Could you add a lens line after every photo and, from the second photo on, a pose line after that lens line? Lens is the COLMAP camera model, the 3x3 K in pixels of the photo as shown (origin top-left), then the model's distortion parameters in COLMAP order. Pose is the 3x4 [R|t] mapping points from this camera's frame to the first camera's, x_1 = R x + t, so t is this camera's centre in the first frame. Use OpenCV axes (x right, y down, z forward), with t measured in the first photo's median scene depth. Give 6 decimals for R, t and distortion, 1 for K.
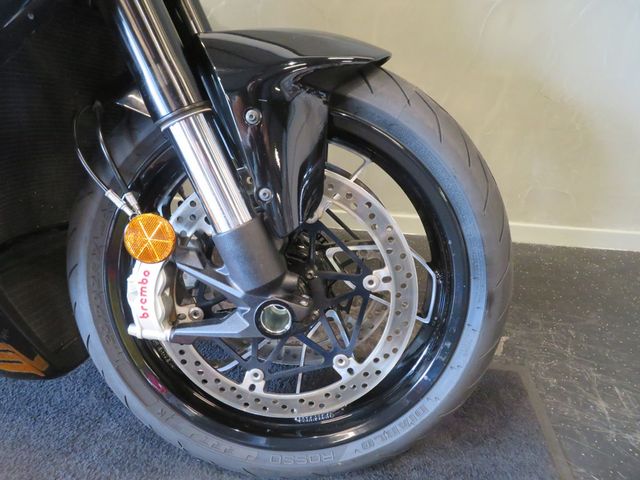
lens RADIAL K [[459.0, 0, 320.7], [0, 459.0, 242.4], [0, 0, 1]] dist [-0.023828, 0.019736]
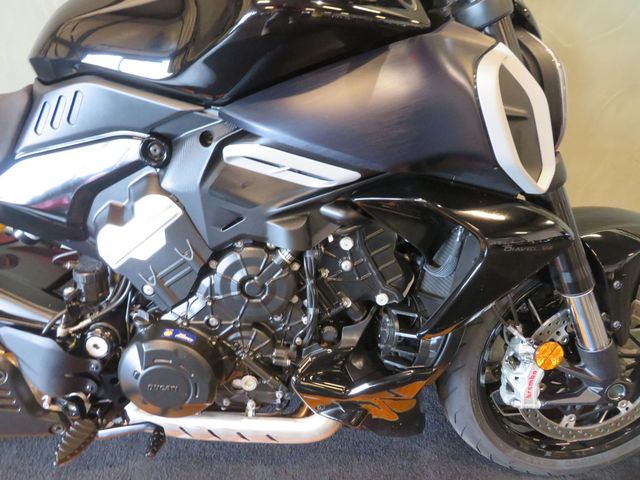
lens RADIAL K [[459.0, 0, 319.1], [0, 459.0, 241.9], [0, 0, 1]] dist [-0.023828, 0.019736]
pose [[0.992199, -0.085518, 0.090709, -1.184629], [0.078033, 0.993482, 0.083087, -0.563069], [-0.097223, -0.075360, 0.992405, -0.493581]]
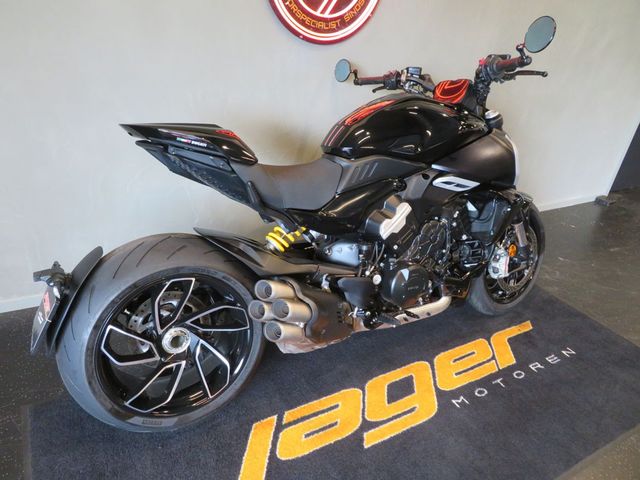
lens RADIAL K [[459.0, 0, 324.3], [0, 459.0, 239.0], [0, 0, 1]] dist [-0.023828, 0.019736]
pose [[0.798061, -0.232833, 0.555776, -3.599539], [0.214984, 0.971653, 0.098353, -0.797898], [-0.562921, 0.040991, 0.825493, -1.324504]]
